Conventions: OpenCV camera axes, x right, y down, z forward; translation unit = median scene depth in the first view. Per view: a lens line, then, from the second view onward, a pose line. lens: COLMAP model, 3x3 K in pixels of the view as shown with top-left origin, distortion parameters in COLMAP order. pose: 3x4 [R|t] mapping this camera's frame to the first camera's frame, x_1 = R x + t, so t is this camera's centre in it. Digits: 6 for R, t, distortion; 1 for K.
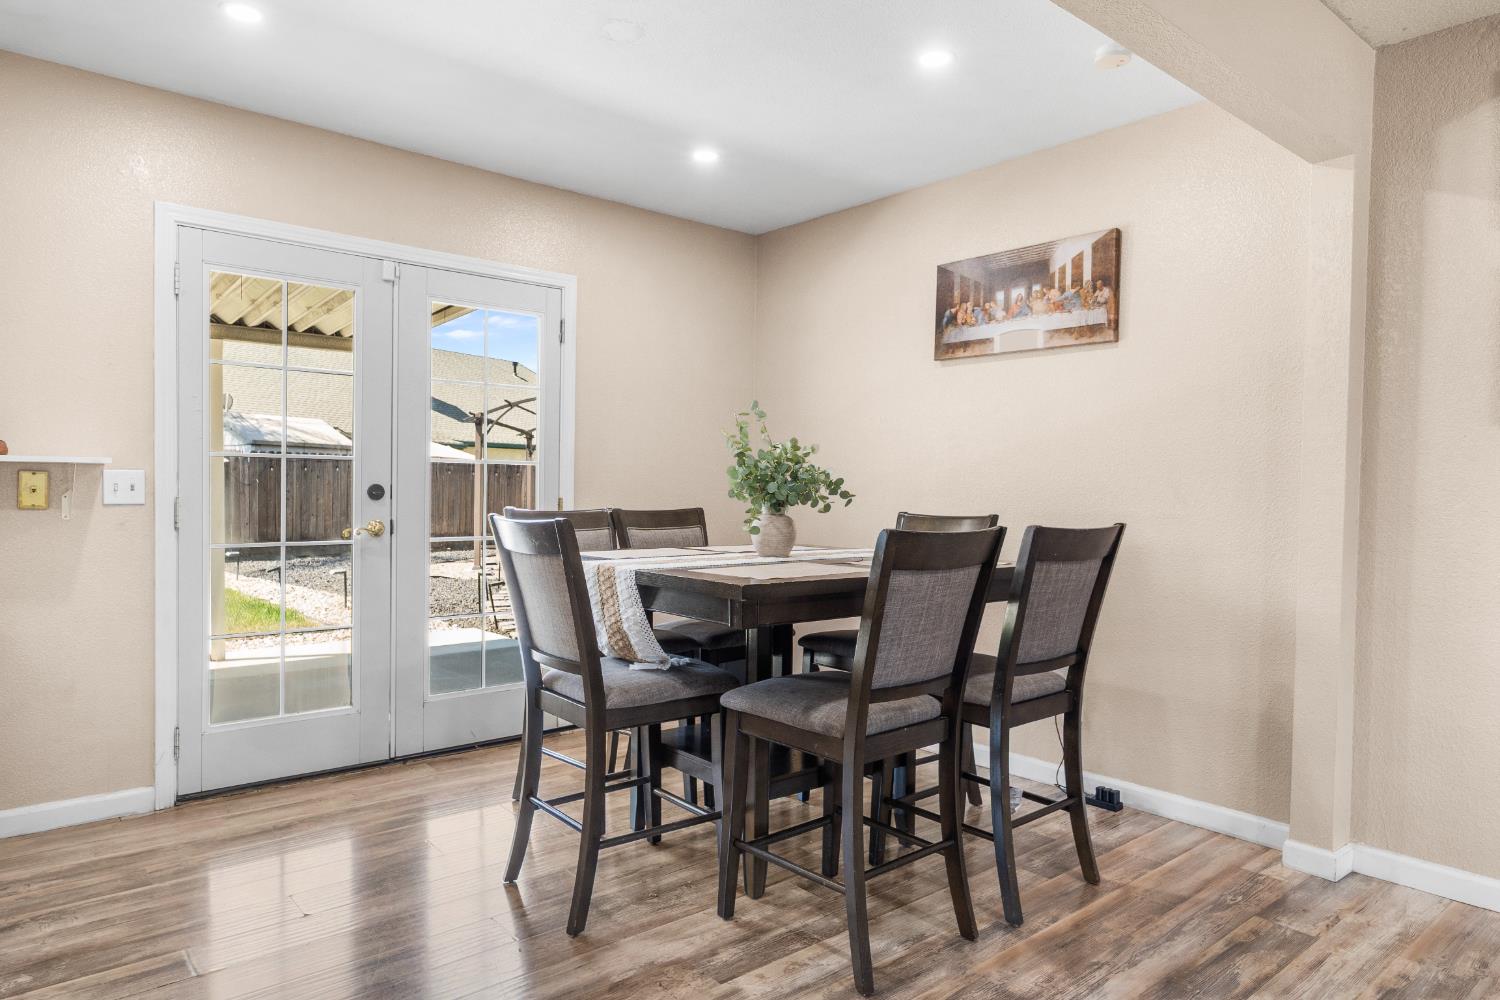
lens RADIAL K [[923.8, 0, 750.9], [0, 923.8, 503.8], [0, 0, 1]] dist [0.002783, -0.000409]
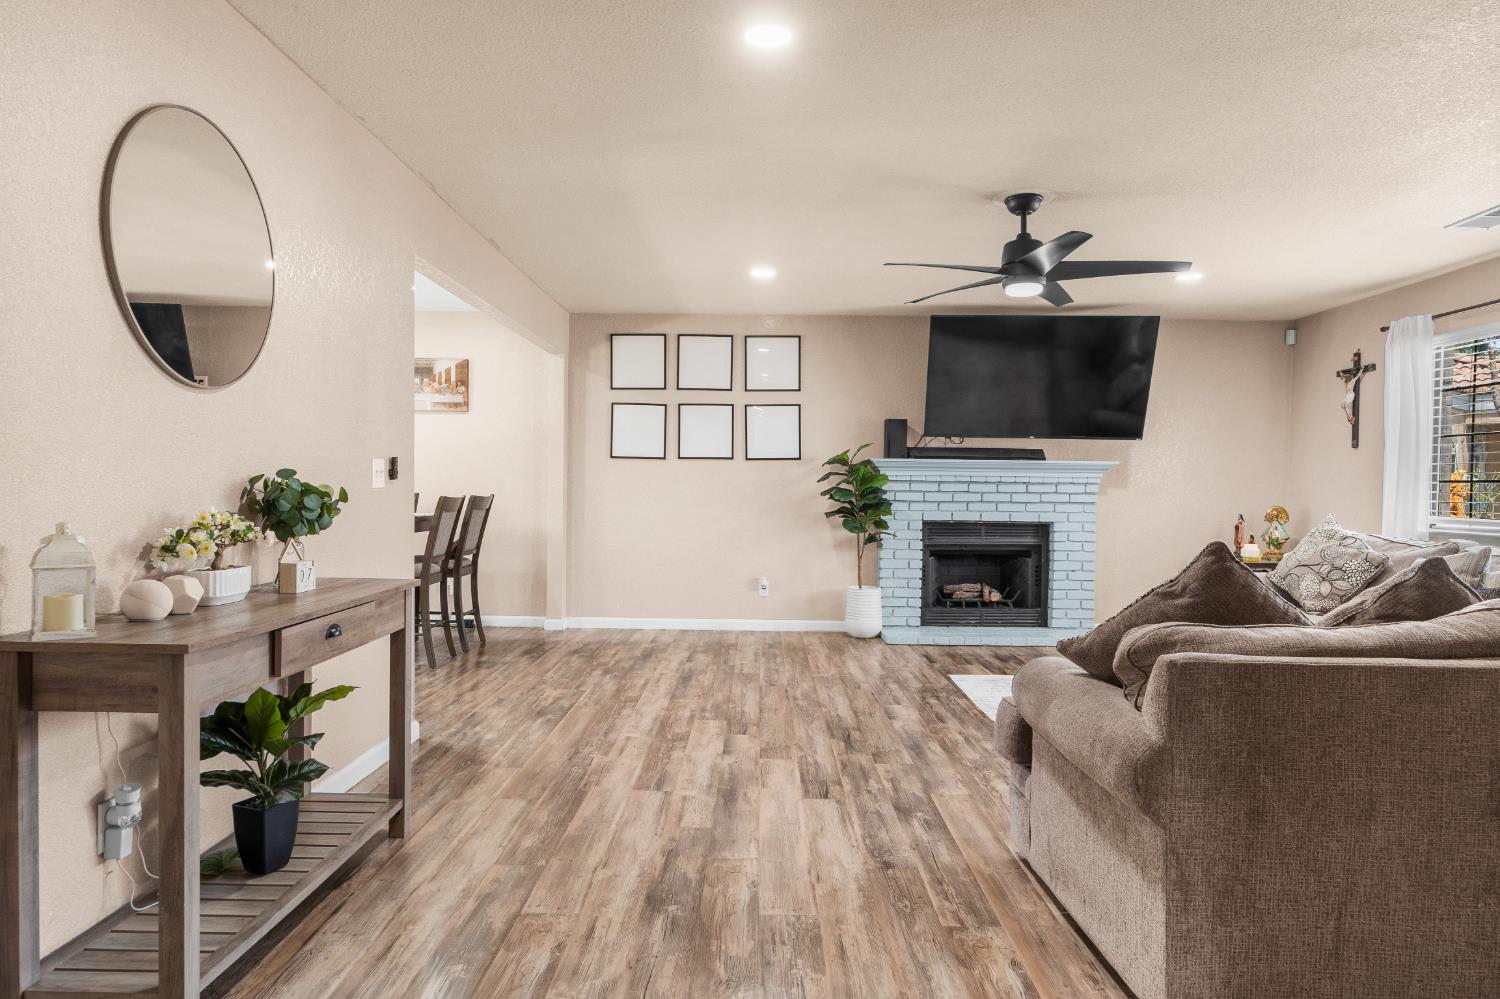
lens RADIAL K [[923.8, 0, 748.2], [0, 923.8, 493.5], [0, 0, 1]] dist [0.002783, -0.000409]
pose [[0.661872, -0.016939, 0.749426, -0.882199], [0.016049, 0.999836, 0.008425, 0.007442], [-0.749445, 0.006451, 0.662035, -1.019103]]
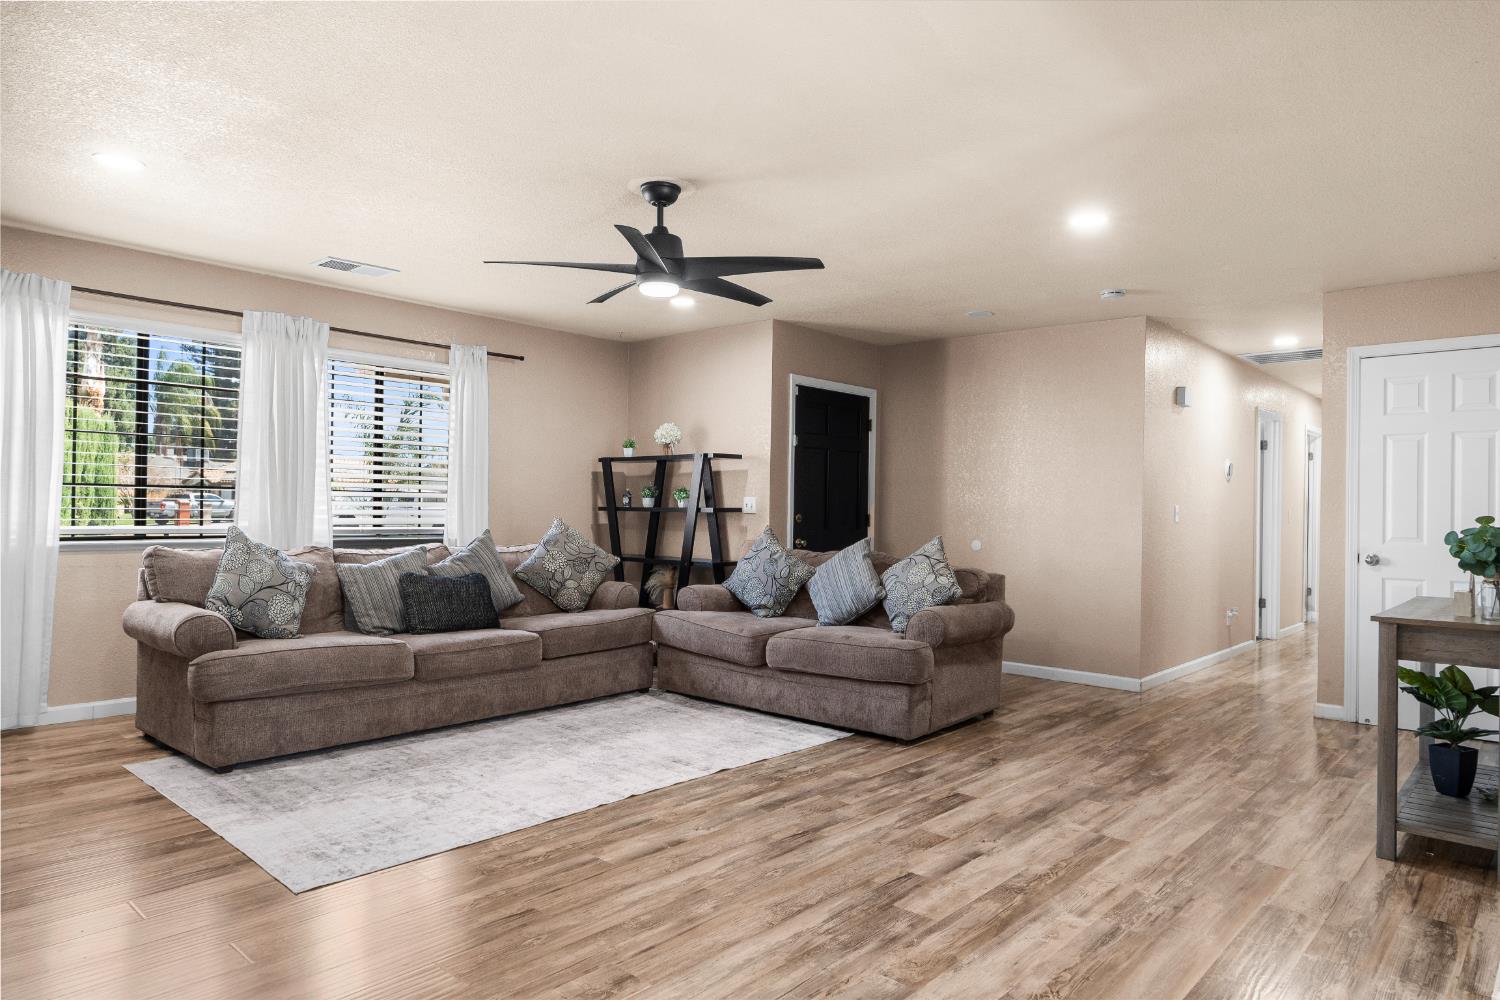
lens RADIAL K [[923.8, 0, 752.4], [0, 923.8, 506.0], [0, 0, 1]] dist [0.002783, -0.000409]
pose [[-0.991393, -0.037230, -0.125517, 3.555093], [-0.039234, 0.999138, 0.013531, -0.046353], [0.124905, 0.018339, -0.991999, 5.172382]]
